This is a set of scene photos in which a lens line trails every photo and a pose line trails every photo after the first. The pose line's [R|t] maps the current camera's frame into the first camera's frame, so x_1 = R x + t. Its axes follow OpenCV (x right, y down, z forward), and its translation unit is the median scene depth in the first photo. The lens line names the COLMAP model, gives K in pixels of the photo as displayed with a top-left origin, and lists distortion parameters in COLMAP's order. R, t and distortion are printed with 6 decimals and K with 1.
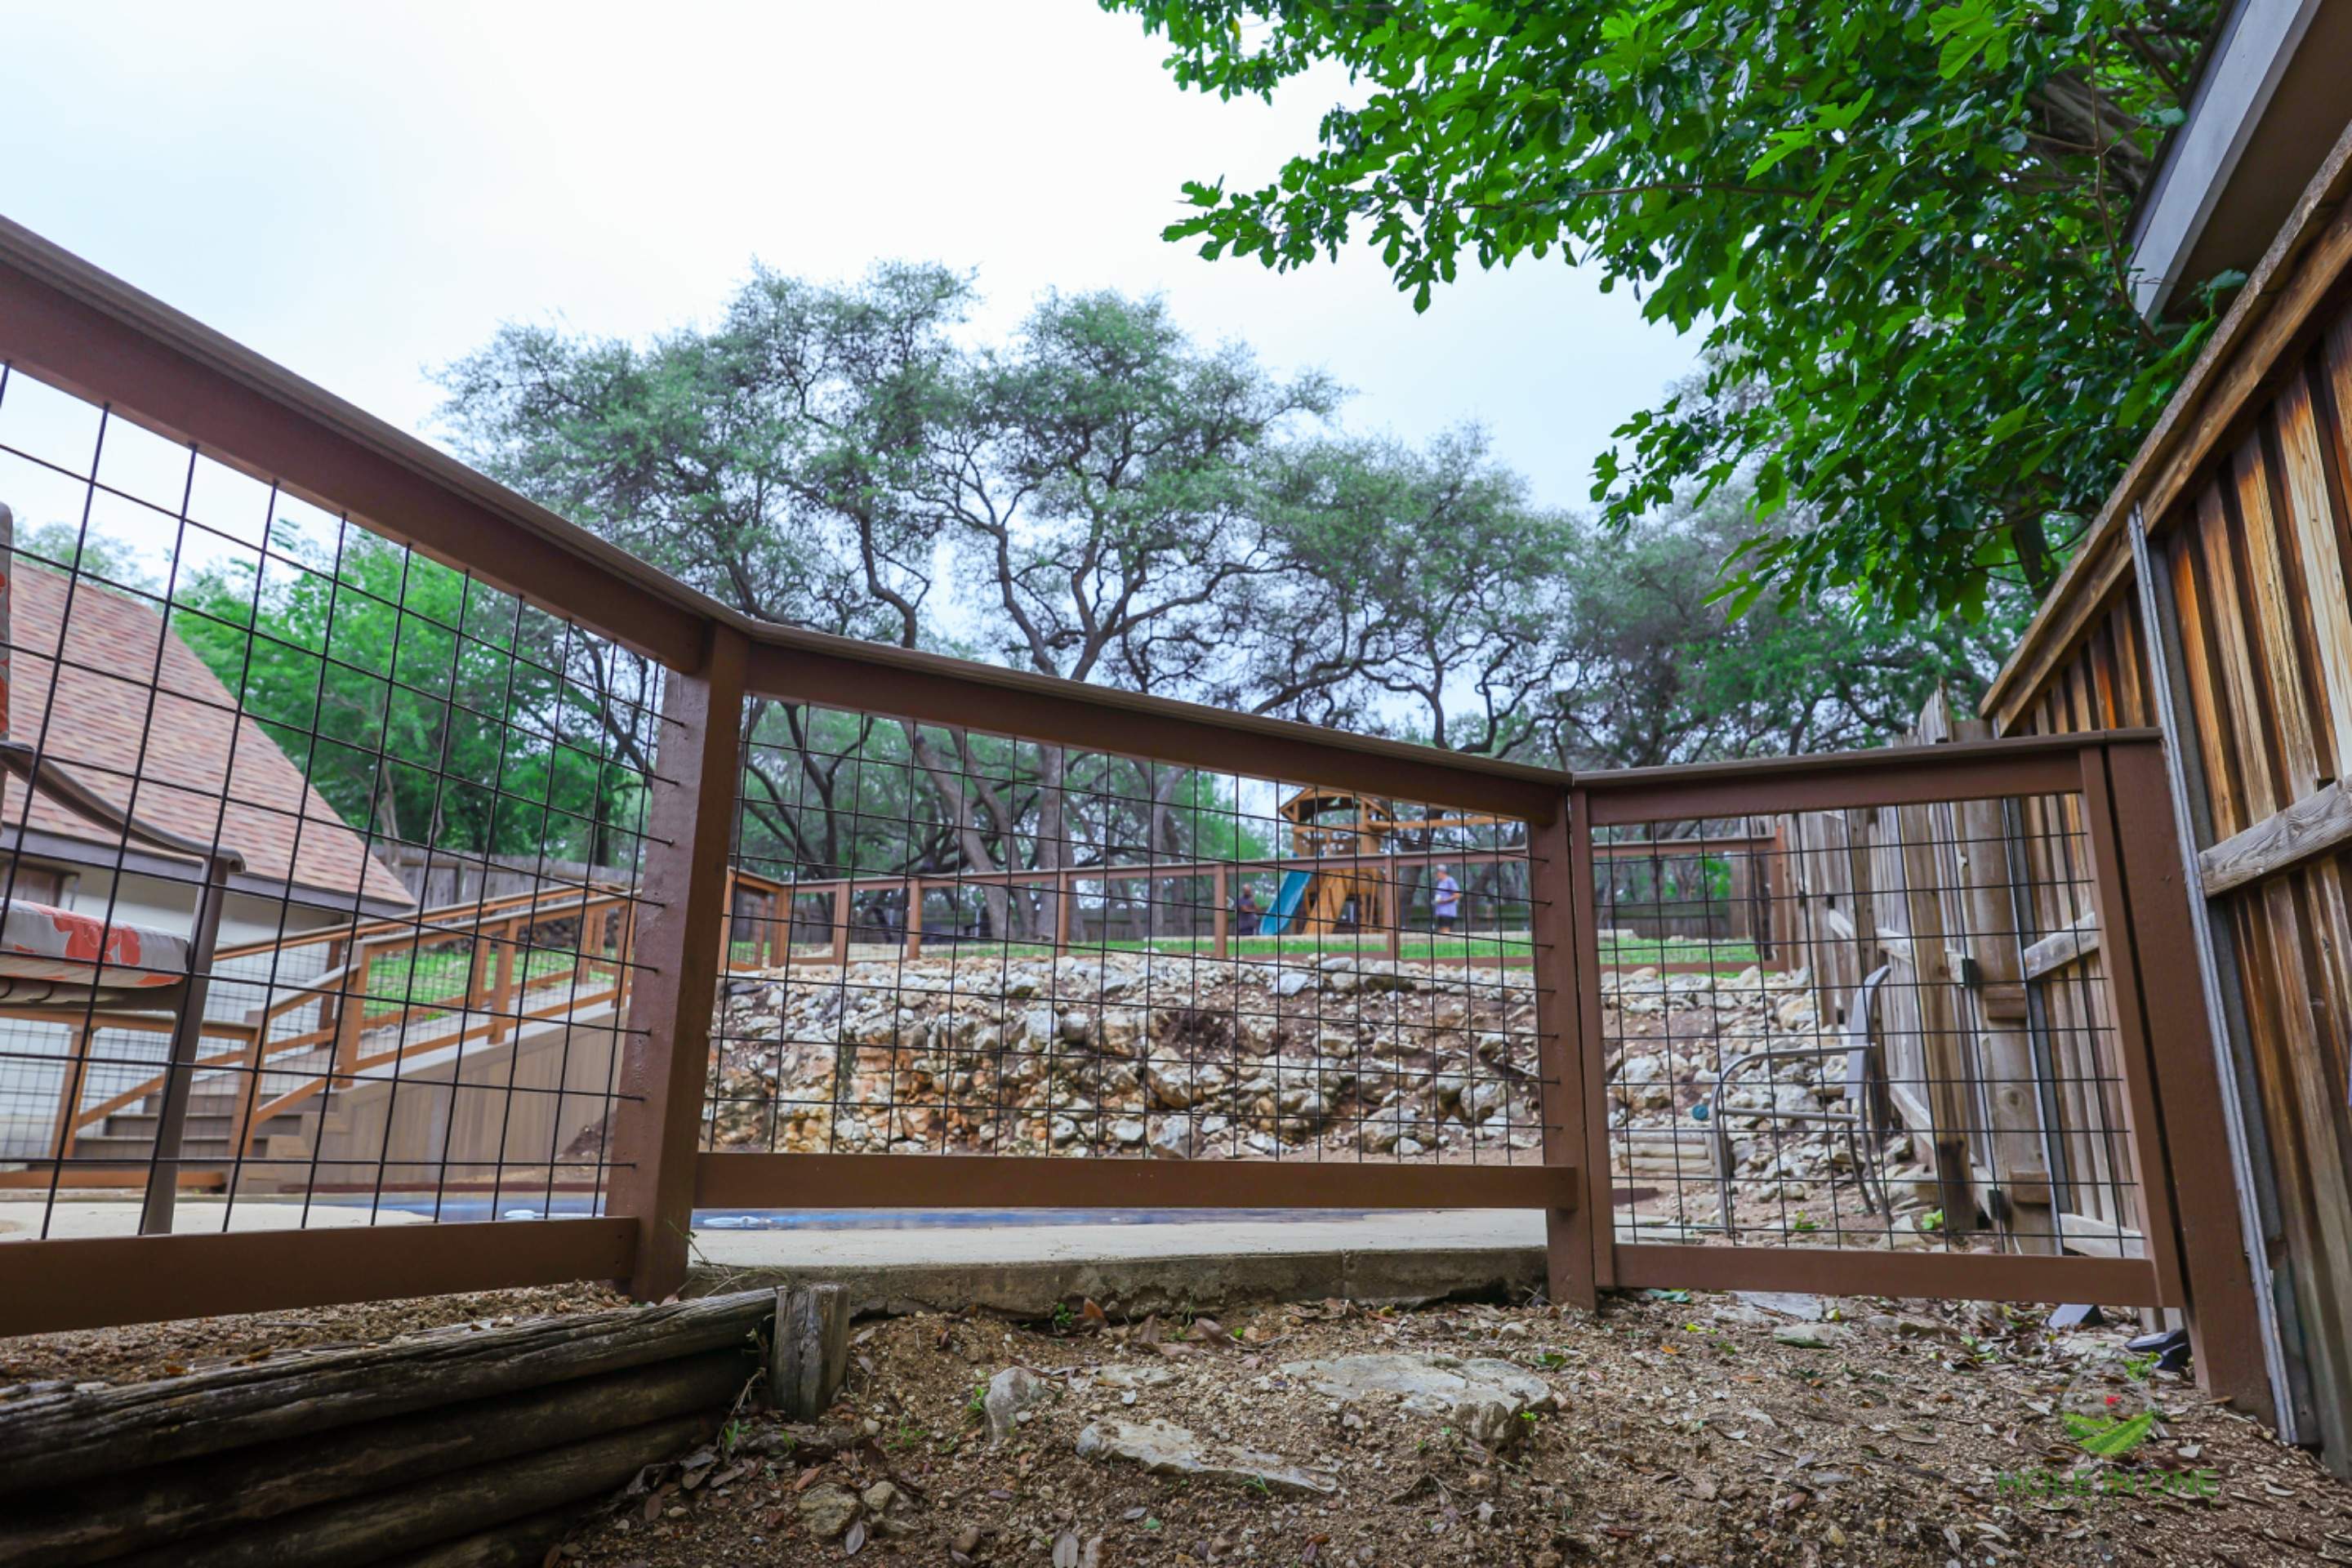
lens RADIAL K [[1577.2, 0, 1149.5], [0, 1577.2, 791.0], [0, 0, 1]] dist [0.040824, 0.008976]
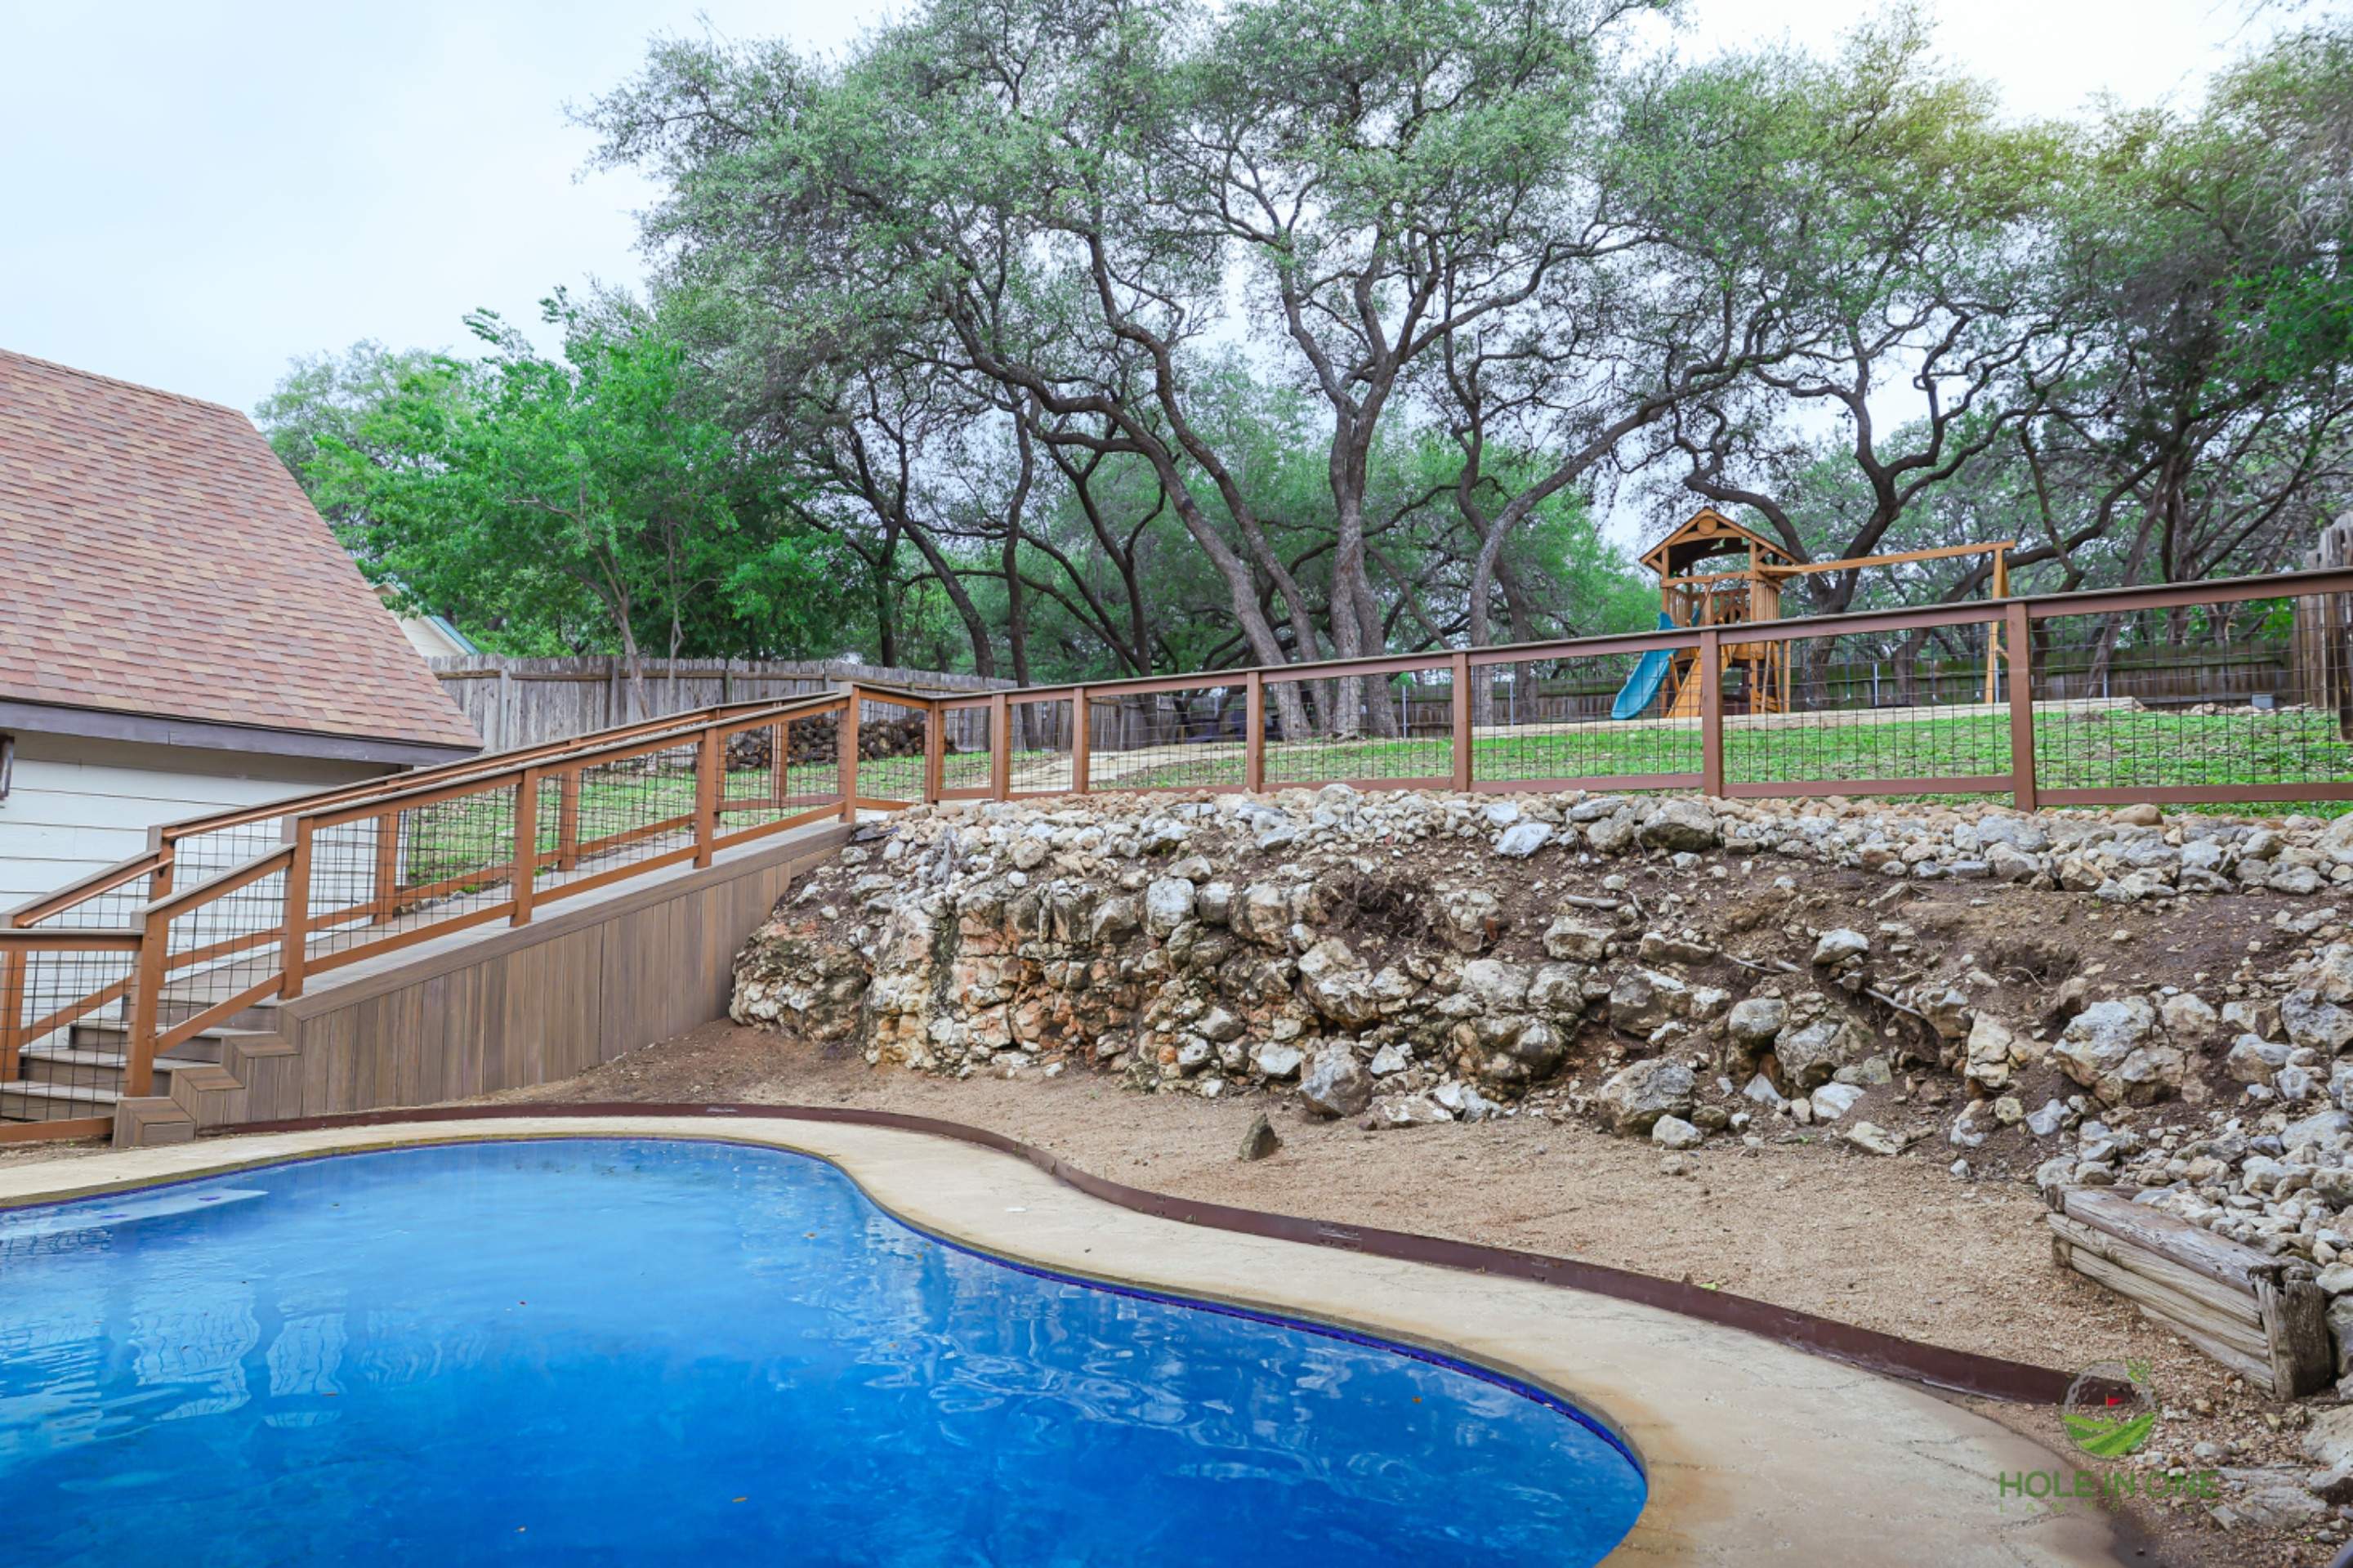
lens RADIAL K [[1577.9, 0, 1159.7], [0, 1577.9, 786.7], [0, 0, 1]] dist [0.040824, 0.008976]
pose [[0.966649, -0.026545, -0.254726, 0.100729], [0.063356, 0.988485, 0.137415, -0.000392], [0.248146, -0.148971, 0.957200, 0.300789]]
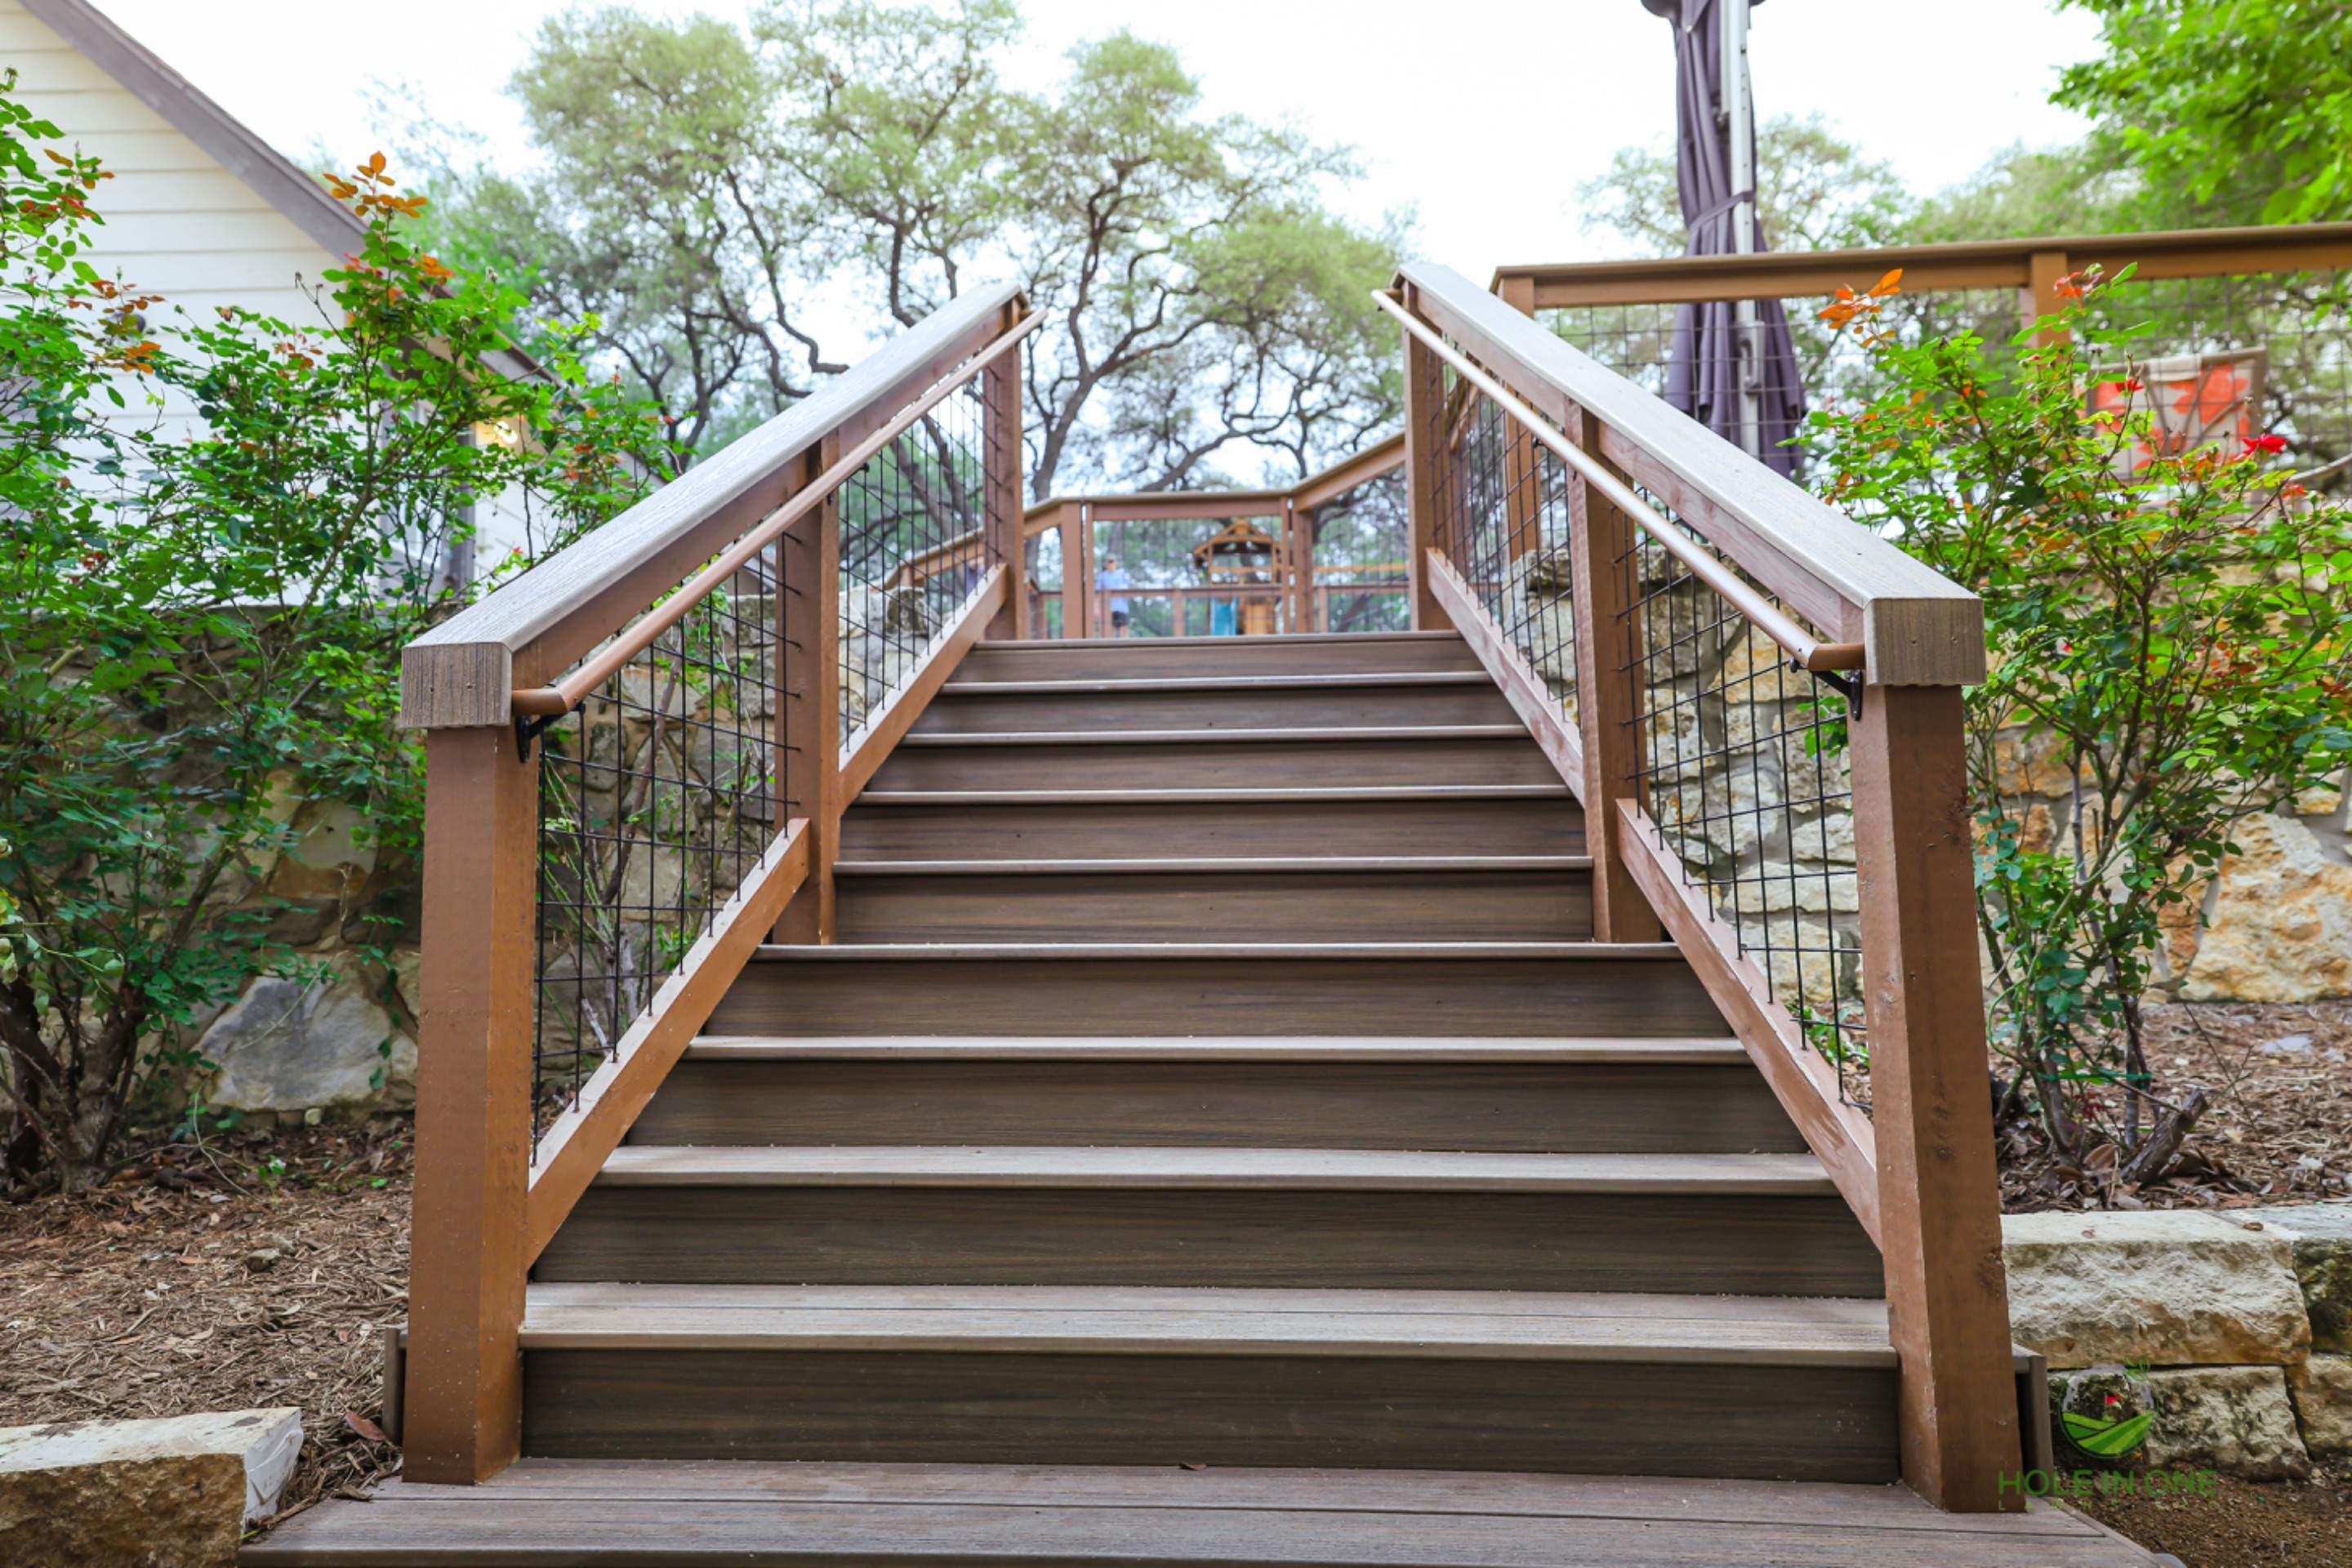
lens RADIAL K [[1577.2, 0, 1177.3], [0, 1577.2, 800.8], [0, 0, 1]] dist [0.040824, 0.008976]
pose [[0.953455, -0.006190, 0.301473, -0.578026], [-0.041610, 0.987523, 0.151875, 0.038520], [-0.298652, -0.157351, 0.941301, -0.111411]]
